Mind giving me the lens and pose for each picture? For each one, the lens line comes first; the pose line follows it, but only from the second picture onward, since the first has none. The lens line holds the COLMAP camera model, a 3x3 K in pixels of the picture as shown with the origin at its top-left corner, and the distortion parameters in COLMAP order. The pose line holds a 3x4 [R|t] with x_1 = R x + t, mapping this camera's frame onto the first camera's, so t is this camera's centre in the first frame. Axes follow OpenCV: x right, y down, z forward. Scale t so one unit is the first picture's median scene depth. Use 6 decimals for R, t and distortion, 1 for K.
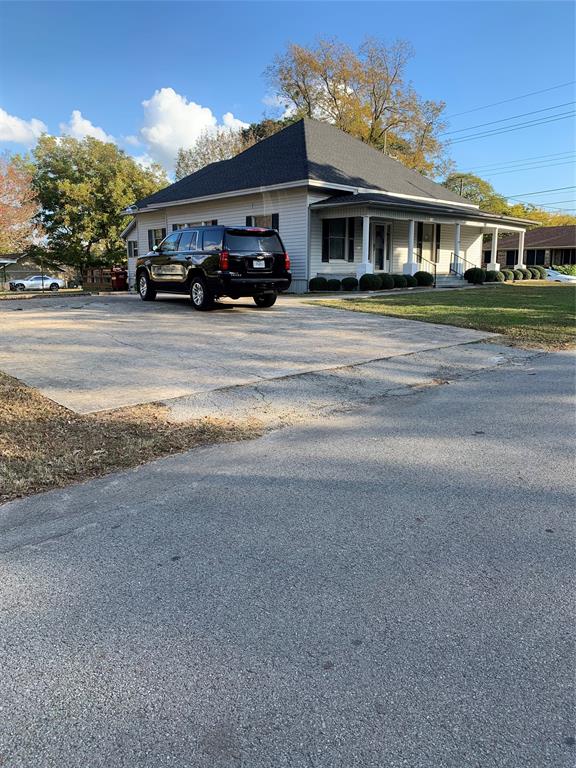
lens RADIAL K [[591.7, 0, 288.0], [0, 591.7, 384.0], [0, 0, 1]] dist [0.002085, 0.000417]
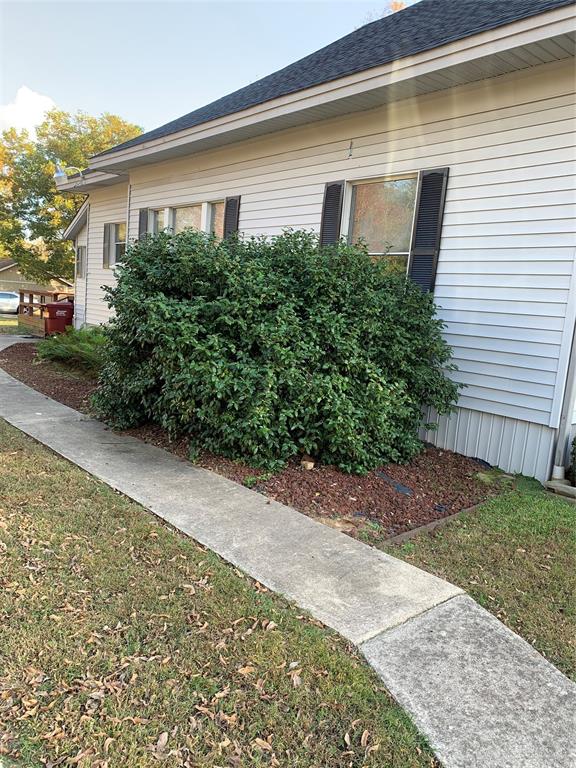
lens RADIAL K [[591.7, 0, 288.0], [0, 591.7, 384.0], [0, 0, 1]] dist [0.002085, 0.000417]
pose [[0.992088, 0.100864, -0.074751, -0.048400], [-0.104486, 0.993451, -0.046229, -0.138655], [0.069599, 0.053674, 0.996130, 0.597227]]
